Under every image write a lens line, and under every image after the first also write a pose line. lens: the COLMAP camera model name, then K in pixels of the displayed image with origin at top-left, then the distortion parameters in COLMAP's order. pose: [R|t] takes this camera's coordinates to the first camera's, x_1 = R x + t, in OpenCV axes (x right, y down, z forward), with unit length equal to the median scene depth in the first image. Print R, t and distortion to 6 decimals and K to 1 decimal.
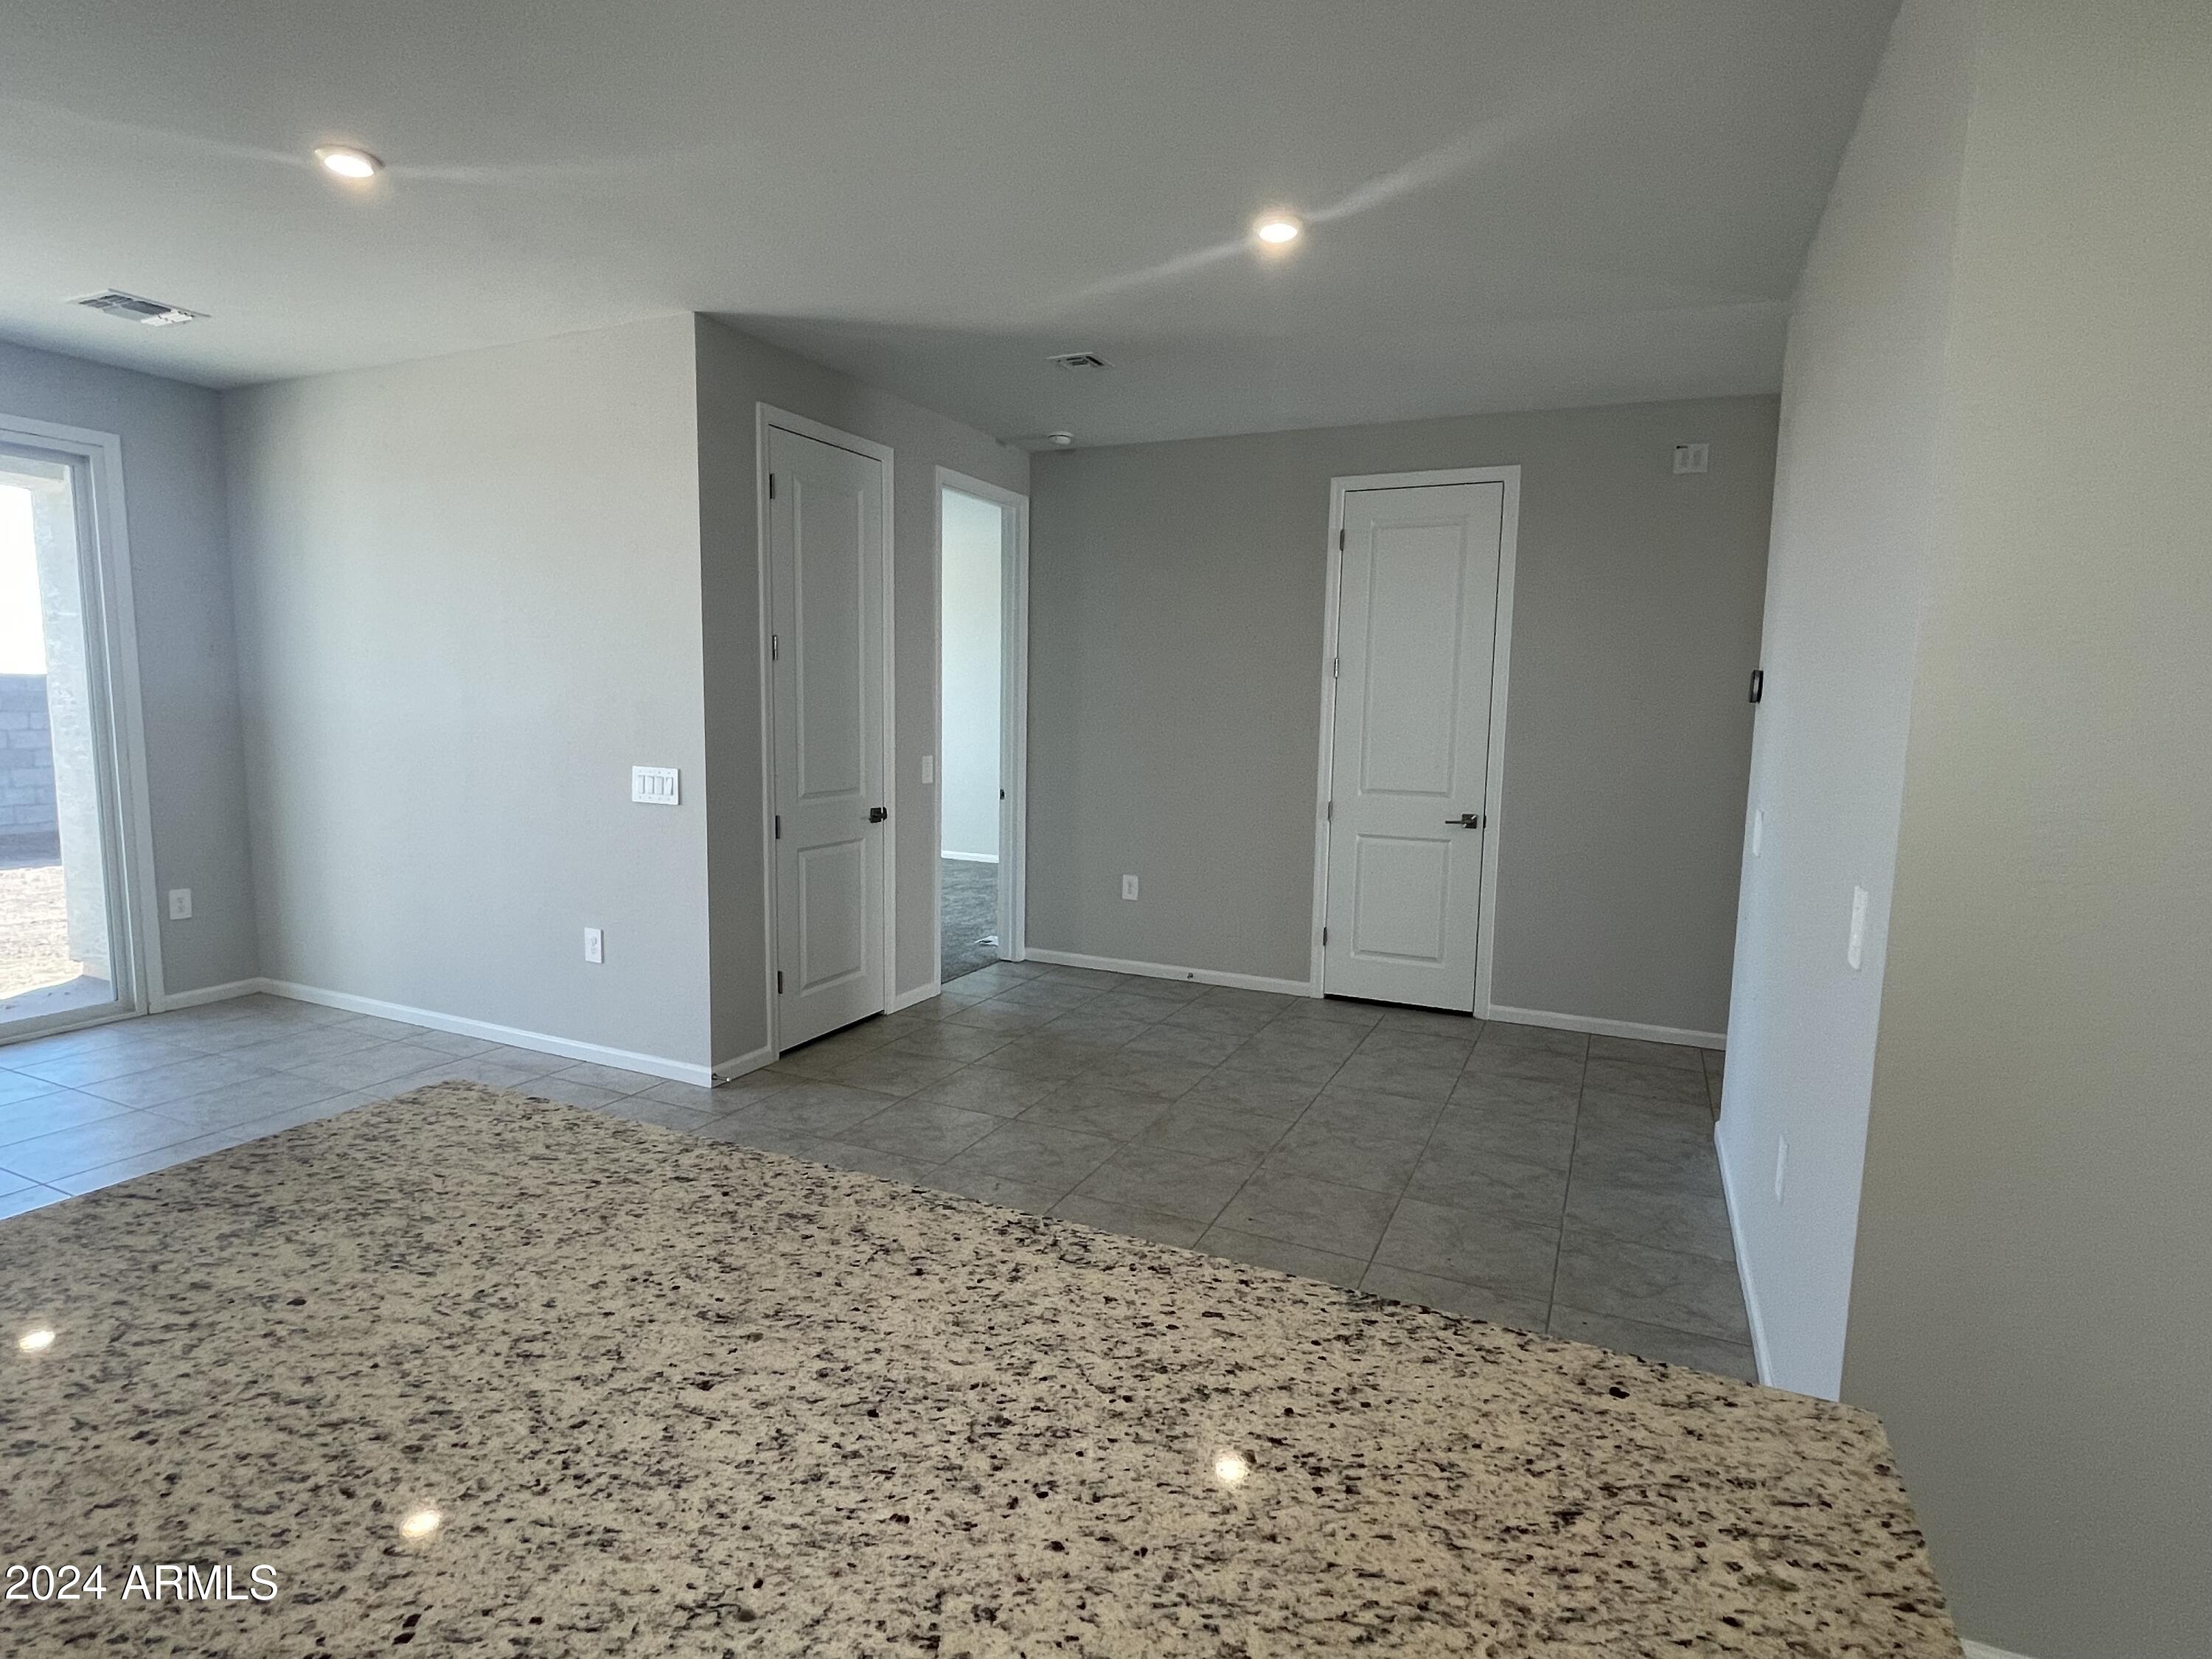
lens RADIAL K [[1143.3, 0, 1096.8], [0, 1143.3, 834.3], [0, 0, 1]] dist [0.001379, 0.001741]
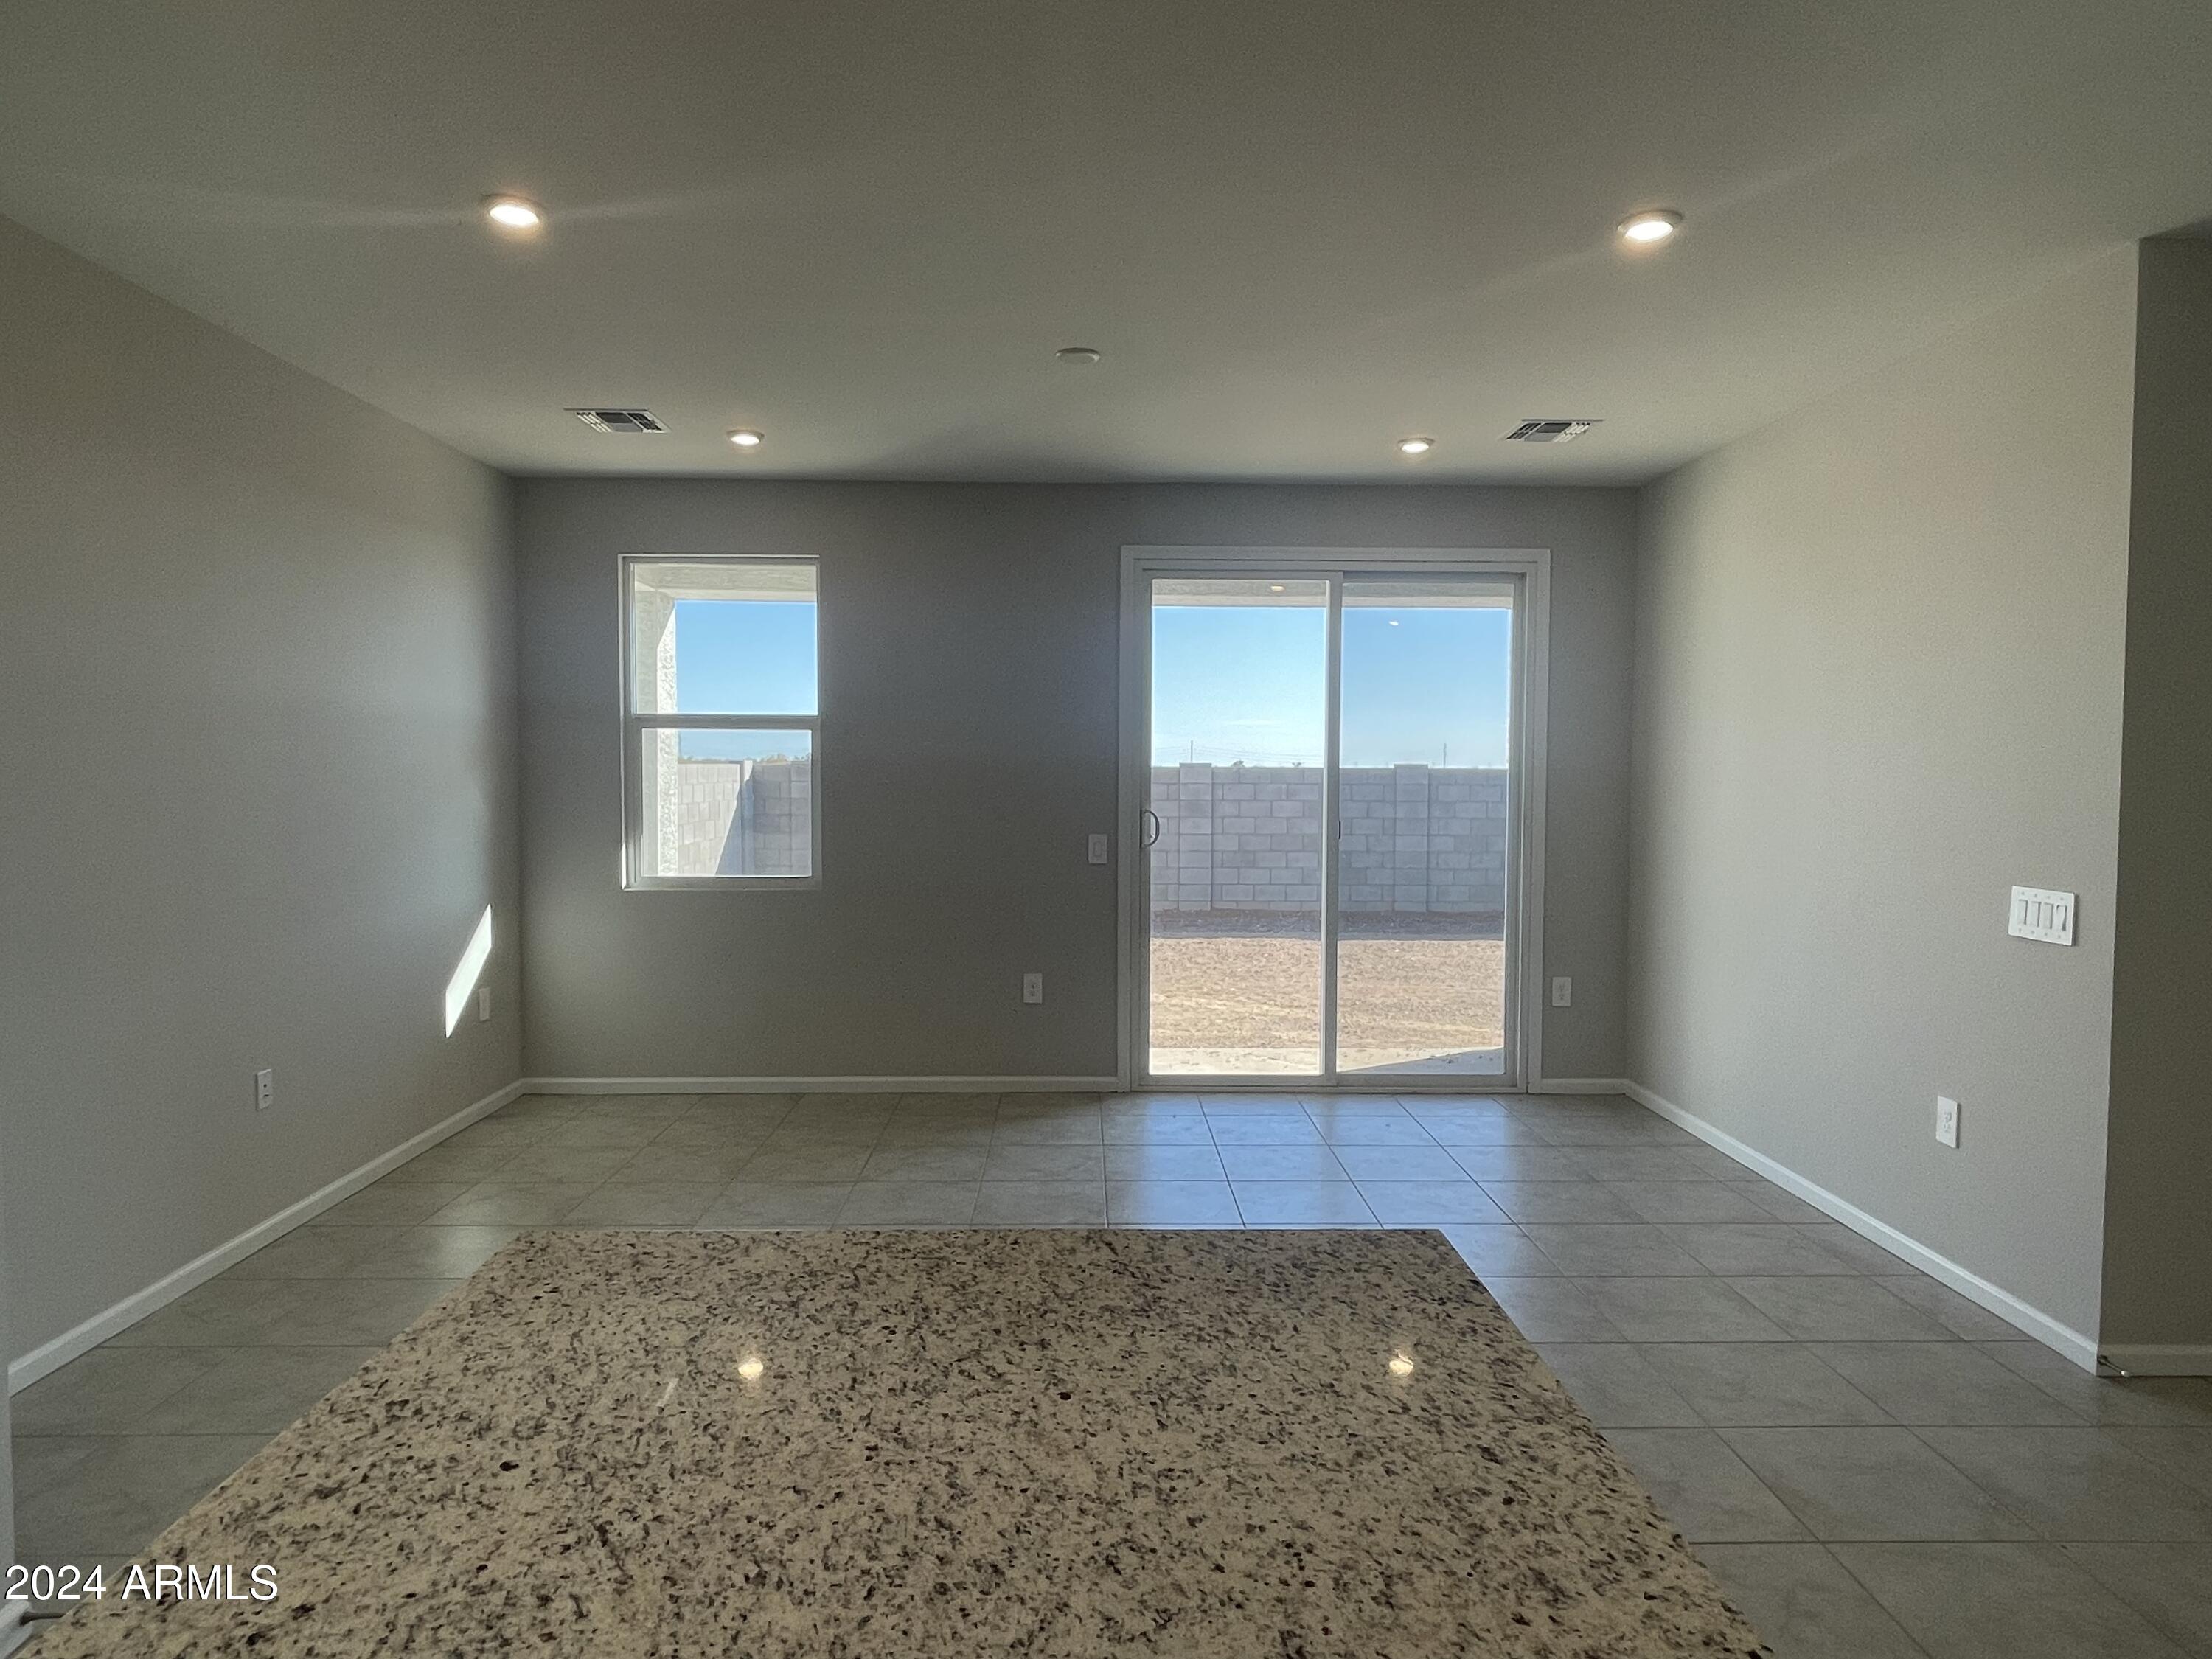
lens RADIAL K [[1326.0, 0, 1099.2], [0, 1326.0, 822.1], [0, 0, 1]] dist [-0.008477, -0.000360]
pose [[0.445314, 0.021457, -0.895118, 0.245200], [-0.104999, 0.994066, -0.028408, -0.044564], [0.889197, 0.106637, 0.444924, 0.320700]]
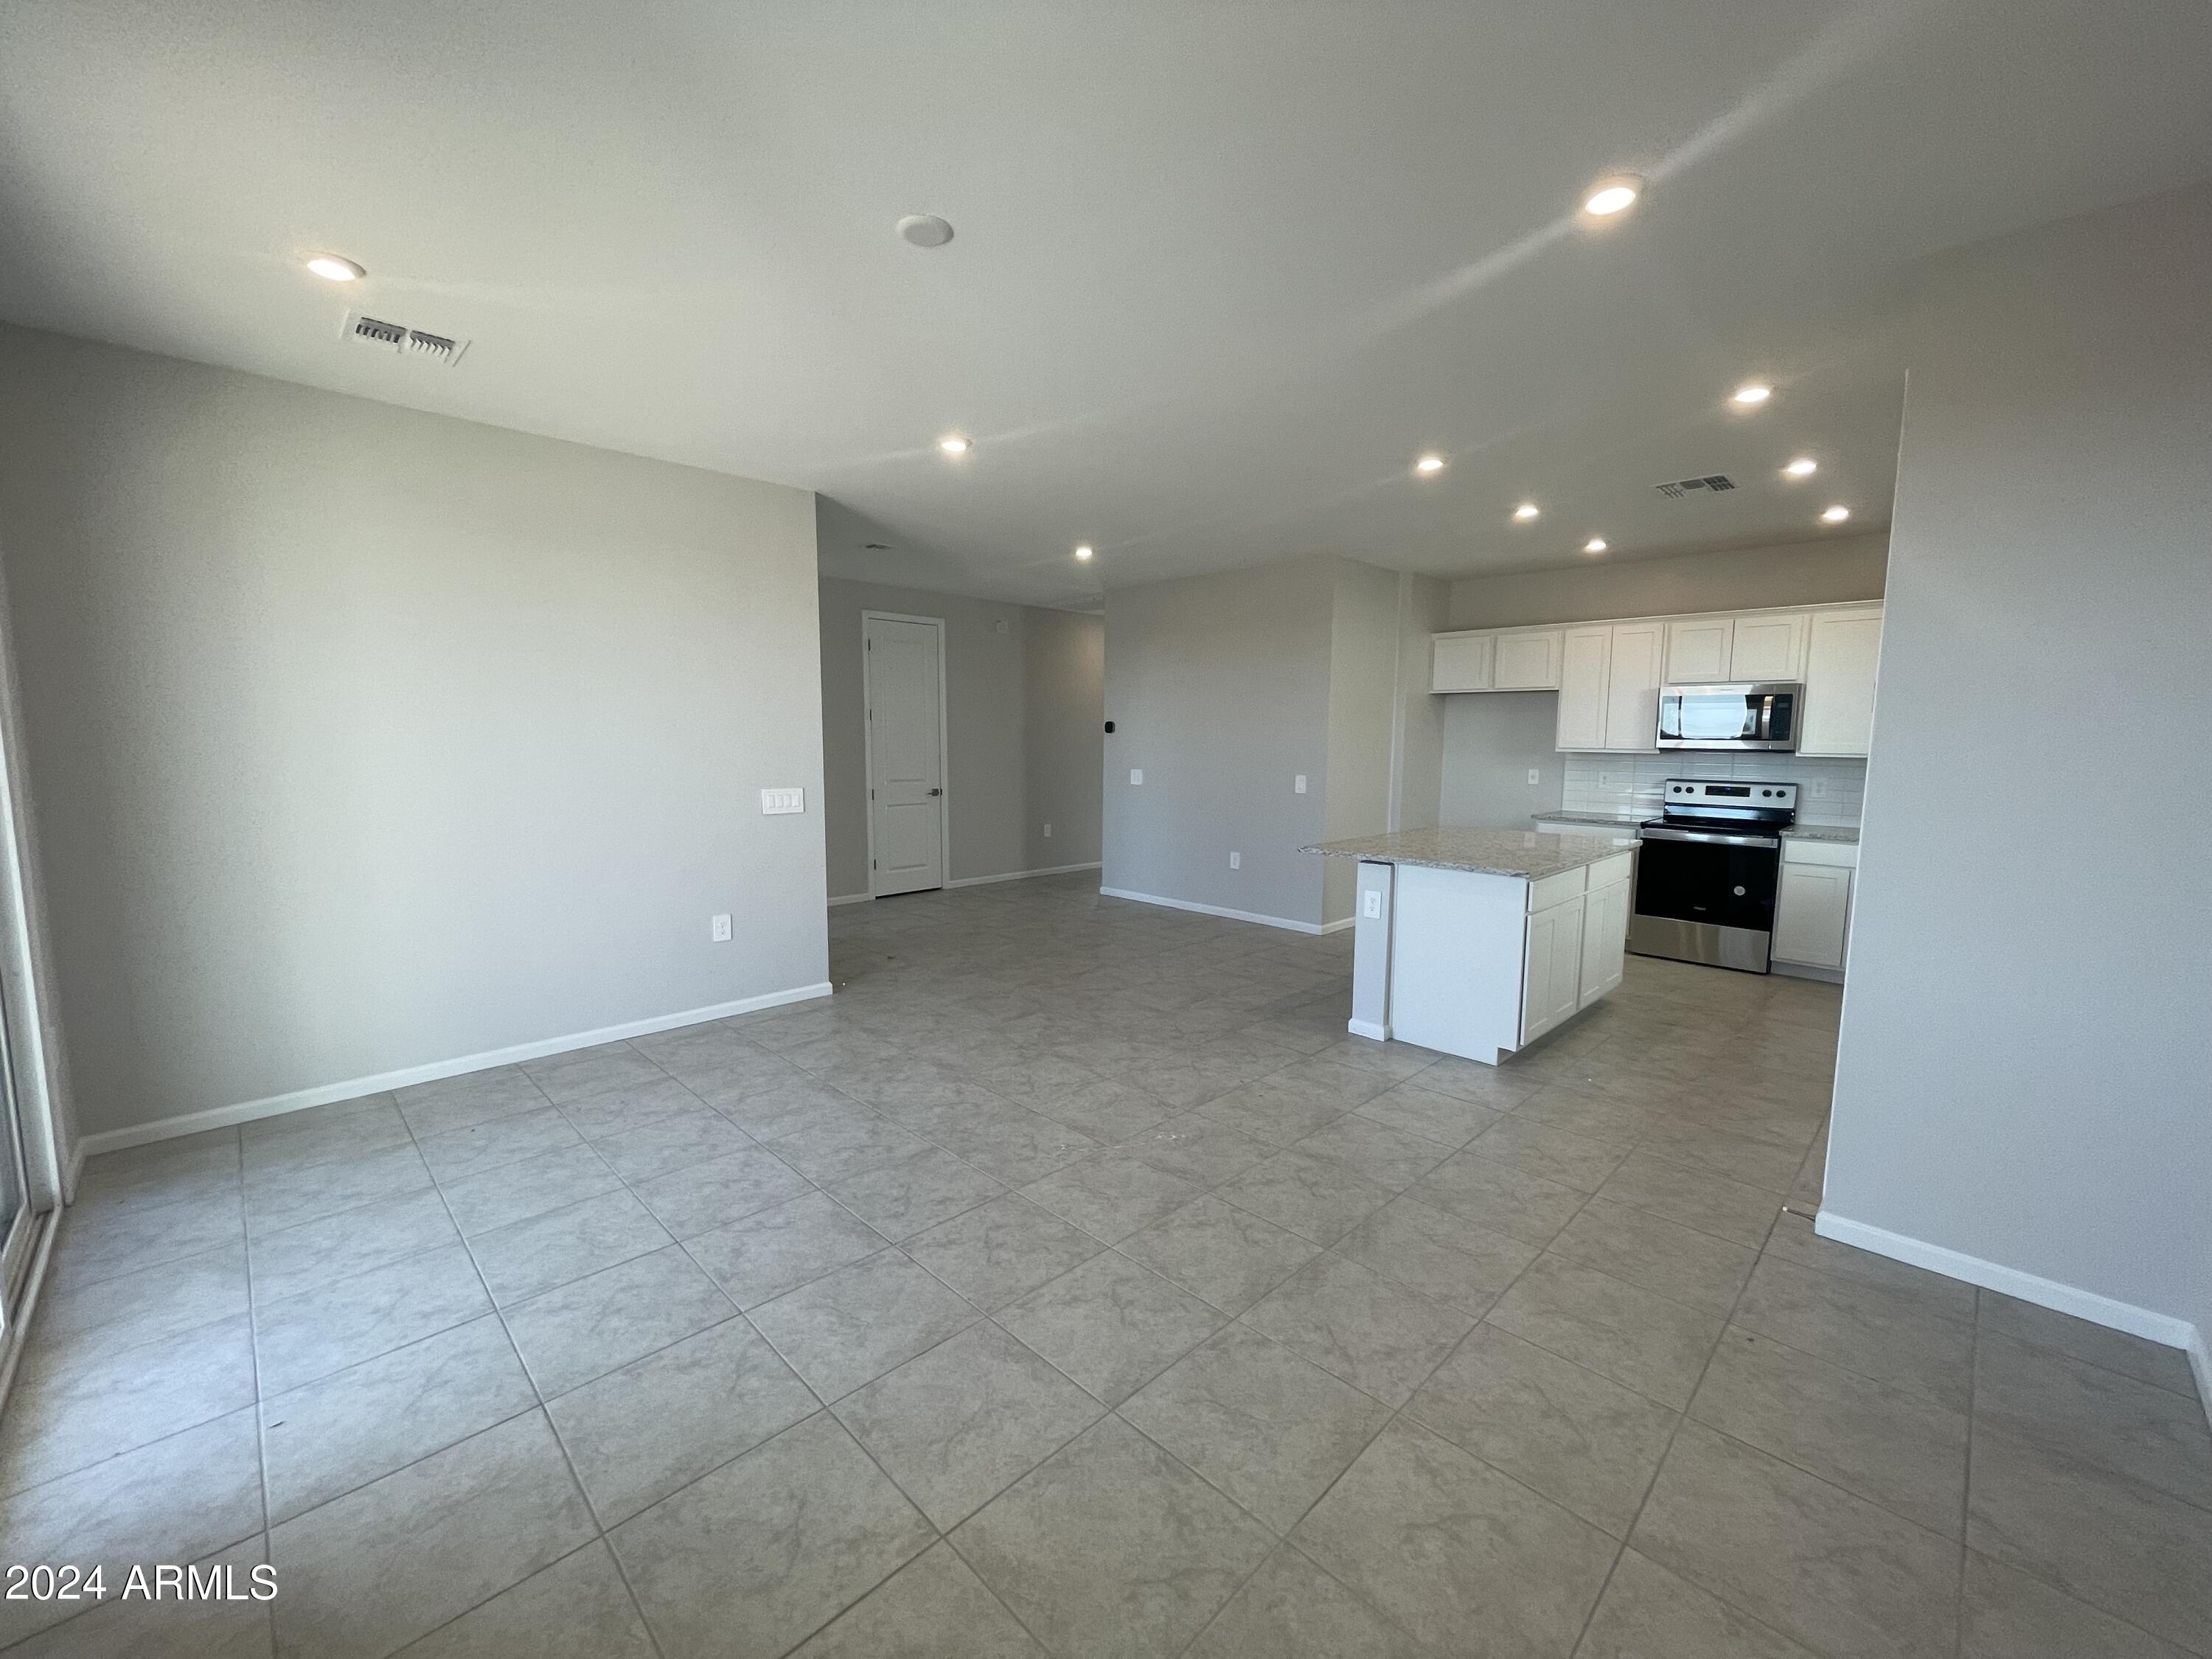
lens RADIAL K [[893.6, 0, 1095.6], [0, 893.6, 830.2], [0, 0, 1]] dist [0.000219, -0.000009]
pose [[0.343797, -0.116169, 0.931831, -3.772112], [0.109860, 0.990480, 0.082948, -0.161799], [-0.932596, 0.073854, 0.353286, 0.681533]]
